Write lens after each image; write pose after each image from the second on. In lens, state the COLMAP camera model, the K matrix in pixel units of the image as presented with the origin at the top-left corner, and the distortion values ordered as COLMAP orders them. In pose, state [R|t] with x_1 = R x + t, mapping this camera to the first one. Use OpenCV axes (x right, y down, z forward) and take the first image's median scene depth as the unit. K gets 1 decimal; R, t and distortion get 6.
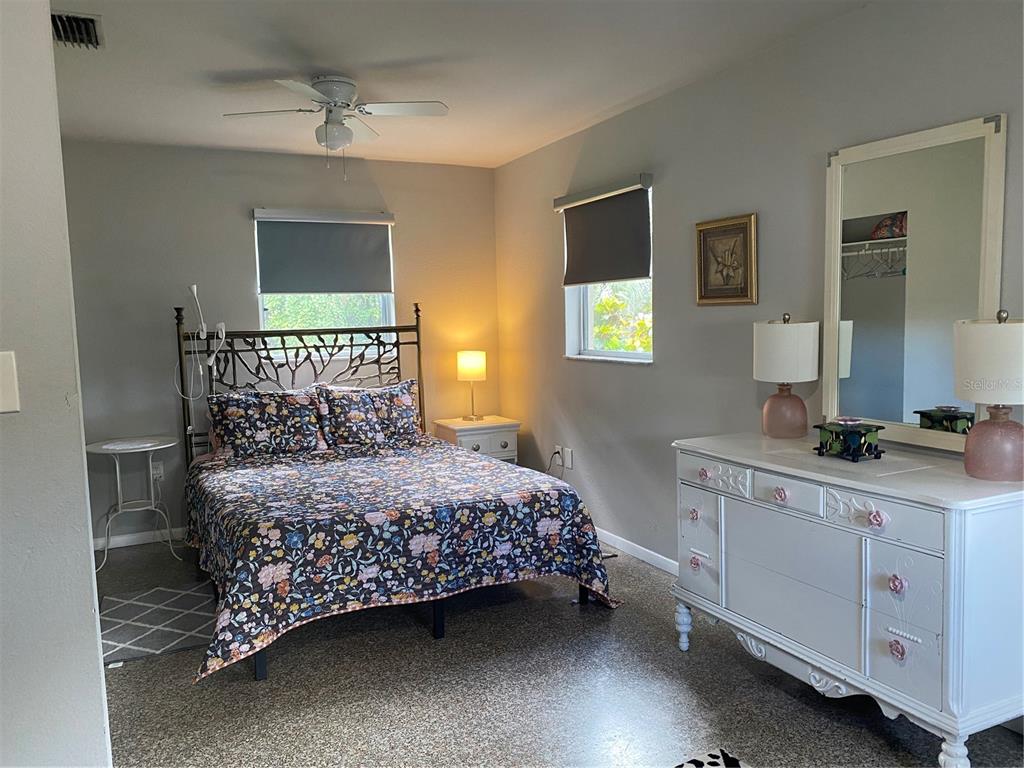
lens RADIAL K [[781.6, 0, 518.1], [0, 781.6, 380.5], [0, 0, 1]] dist [0.042368, -0.054797]
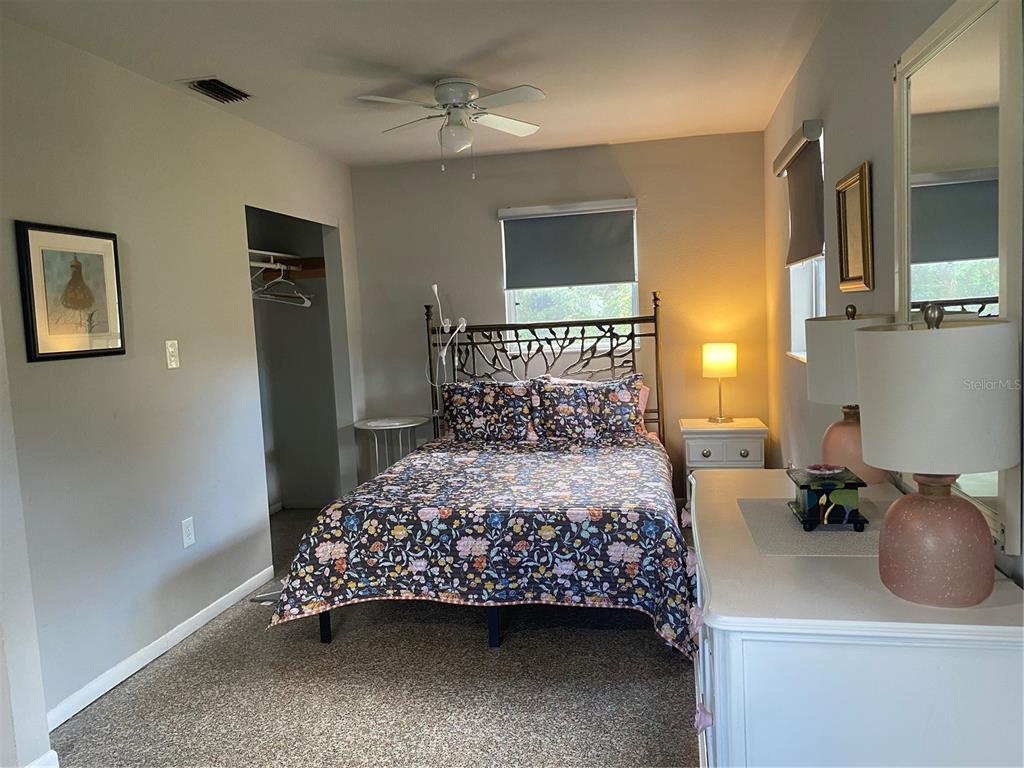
lens RADIAL K [[781.6, 0, 509.4], [0, 781.6, 380.3], [0, 0, 1]] dist [0.042368, -0.054797]
pose [[0.789959, 0.036764, -0.612057, 0.466578], [-0.022519, 0.999267, 0.030958, -0.028597], [0.612747, -0.010673, 0.790207, 0.236834]]
